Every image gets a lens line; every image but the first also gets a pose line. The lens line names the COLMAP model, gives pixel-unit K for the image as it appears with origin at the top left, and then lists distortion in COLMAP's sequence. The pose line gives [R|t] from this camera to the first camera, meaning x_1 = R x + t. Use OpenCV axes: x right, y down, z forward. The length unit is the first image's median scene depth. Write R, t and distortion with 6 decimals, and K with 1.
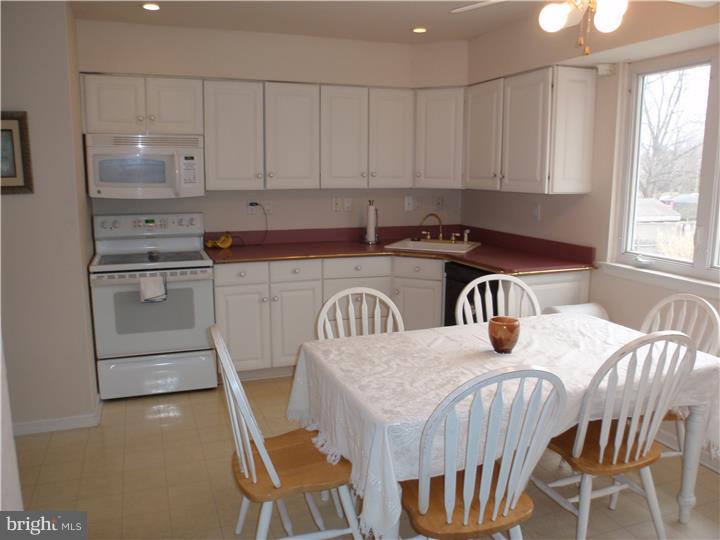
lens RADIAL K [[601.3, 0, 357.7], [0, 601.3, 268.8], [0, 0, 1]] dist [-0.067024, 0.023921]
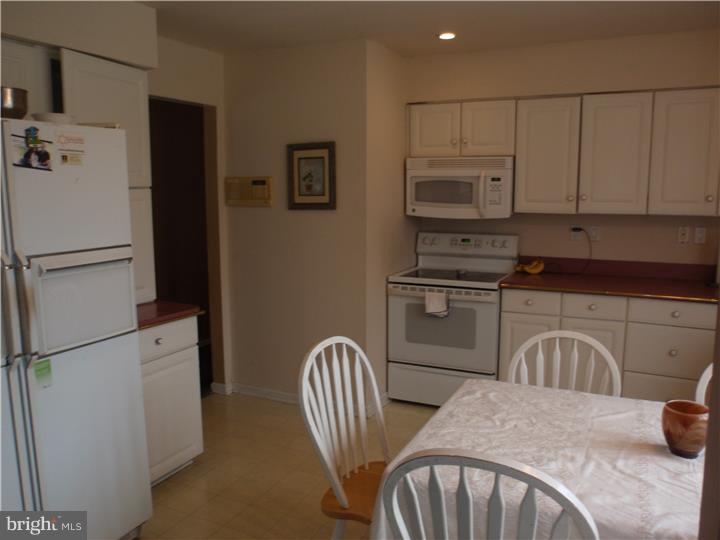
lens RADIAL K [[601.3, 0, 357.9], [0, 601.3, 269.6], [0, 0, 1]] dist [-0.067024, 0.023921]
pose [[0.690897, 0.092745, -0.716980, 0.292100], [-0.118029, 0.992901, 0.014701, -0.024241], [0.713254, 0.074467, 0.696939, 0.155703]]
